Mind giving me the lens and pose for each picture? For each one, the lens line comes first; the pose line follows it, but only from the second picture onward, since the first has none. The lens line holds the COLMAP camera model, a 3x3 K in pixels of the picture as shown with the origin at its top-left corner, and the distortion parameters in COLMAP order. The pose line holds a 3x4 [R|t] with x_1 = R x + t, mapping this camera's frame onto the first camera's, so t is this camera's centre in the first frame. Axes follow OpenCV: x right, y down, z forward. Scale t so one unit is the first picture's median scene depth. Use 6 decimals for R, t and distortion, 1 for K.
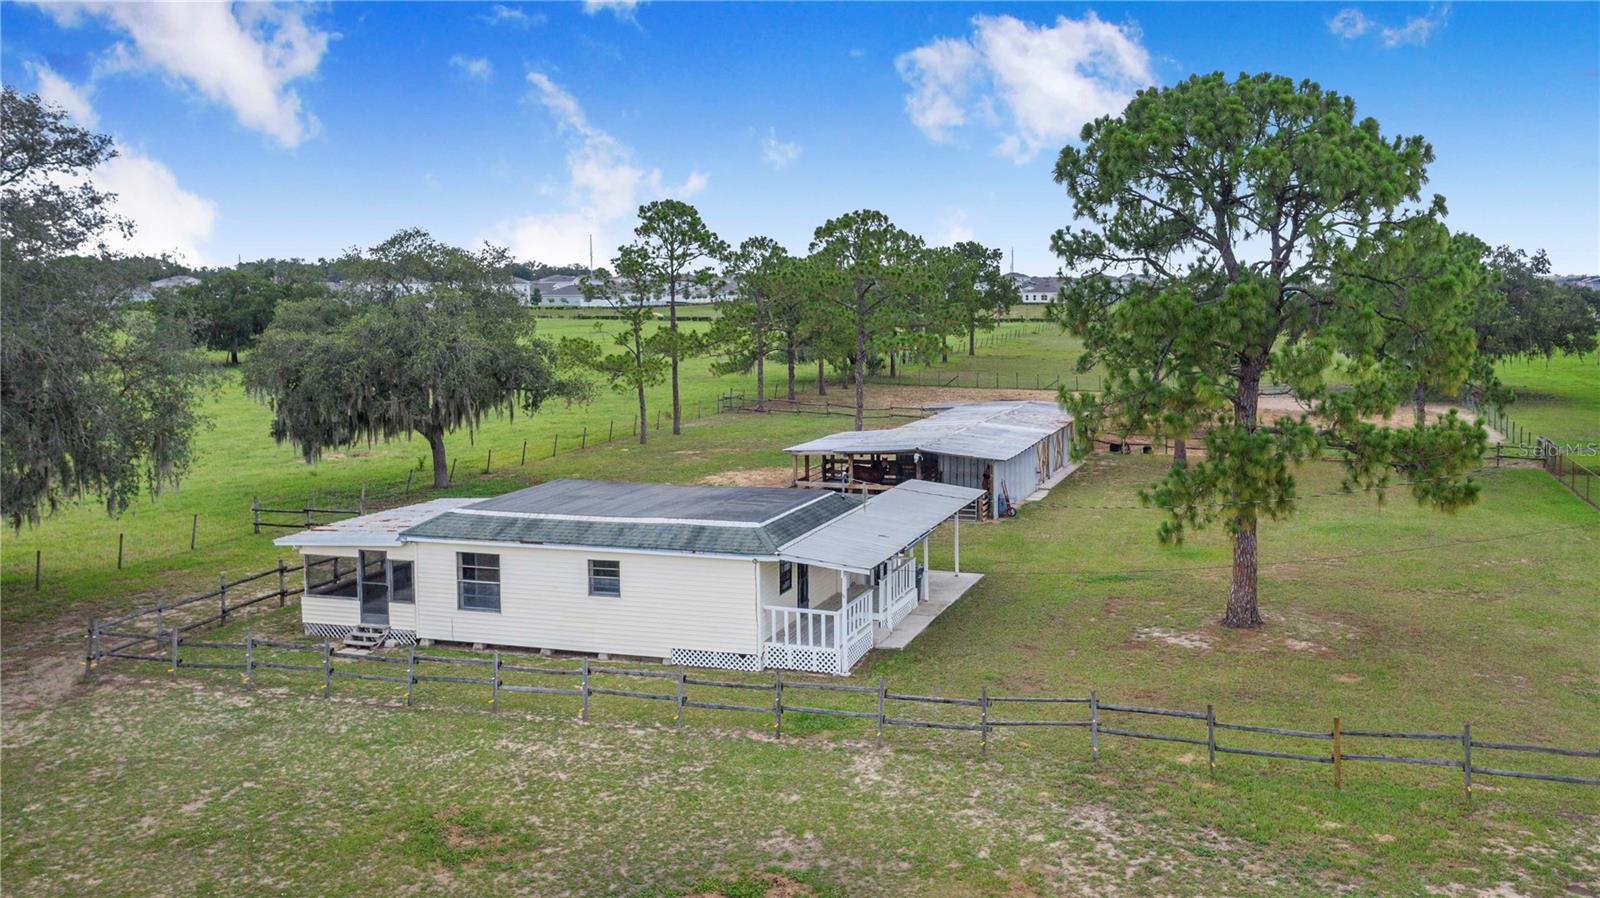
lens RADIAL K [[1287.6, 0, 800.0], [0, 1287.6, 449.0], [0, 0, 1]] dist [0.002734, 0.010468]
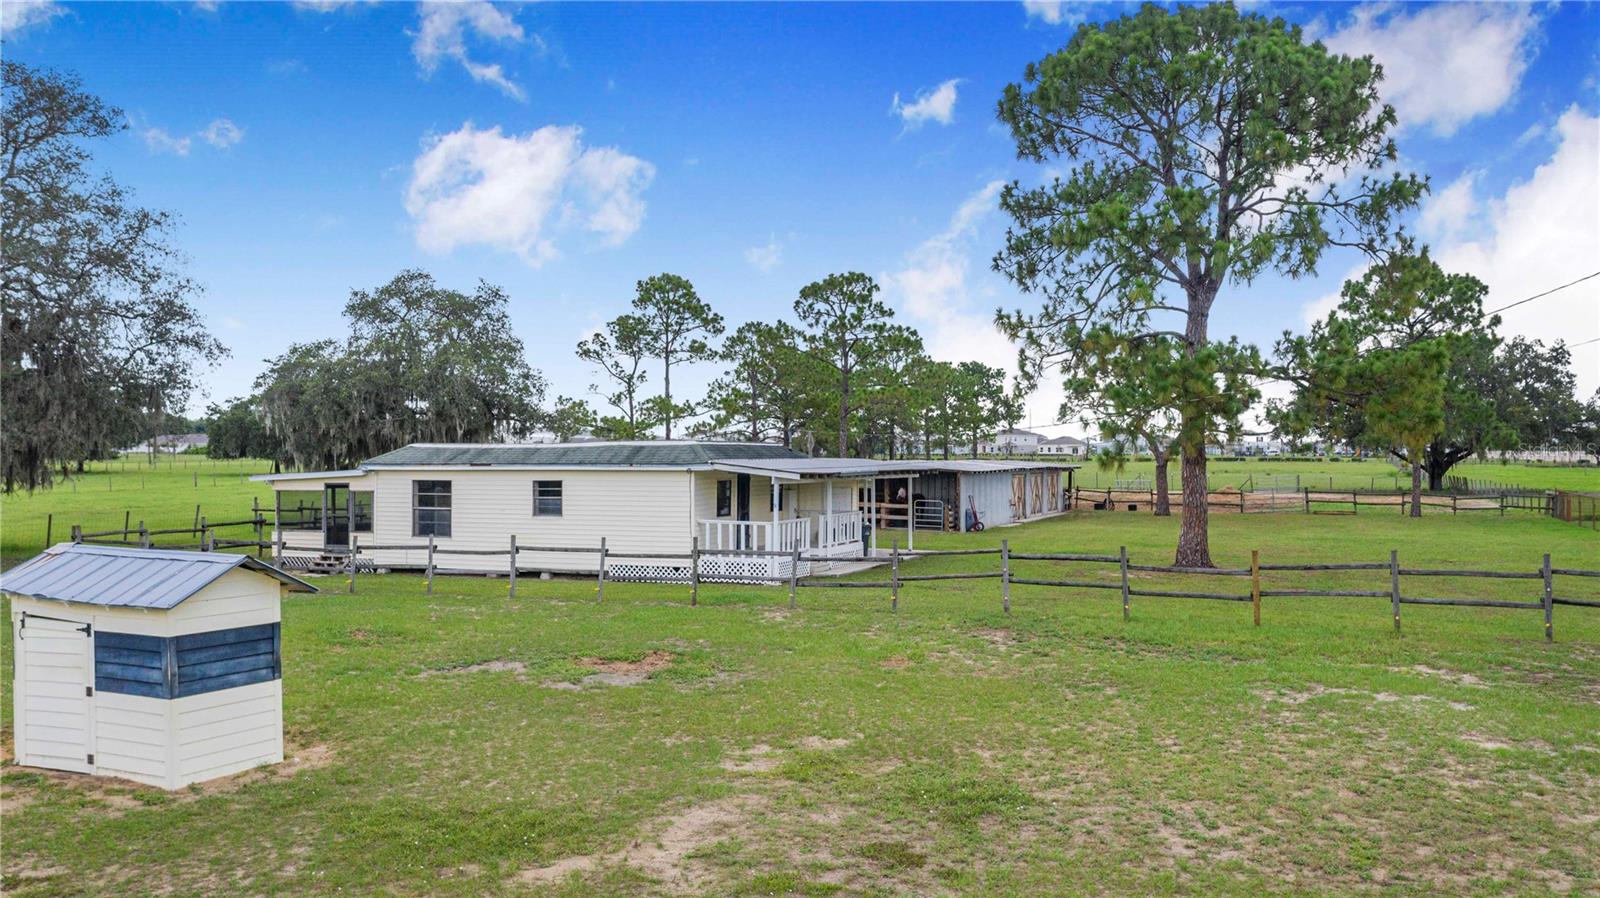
lens RADIAL K [[1245.7, 0, 684.5], [0, 1245.7, 495.9], [0, 0, 1]] dist [0.010011, -0.003354]
pose [[0.994839, 0.015247, -0.100315, 0.053457], [-0.021681, 0.997755, -0.063369, 0.148686], [0.099124, 0.065217, 0.992936, 0.017364]]
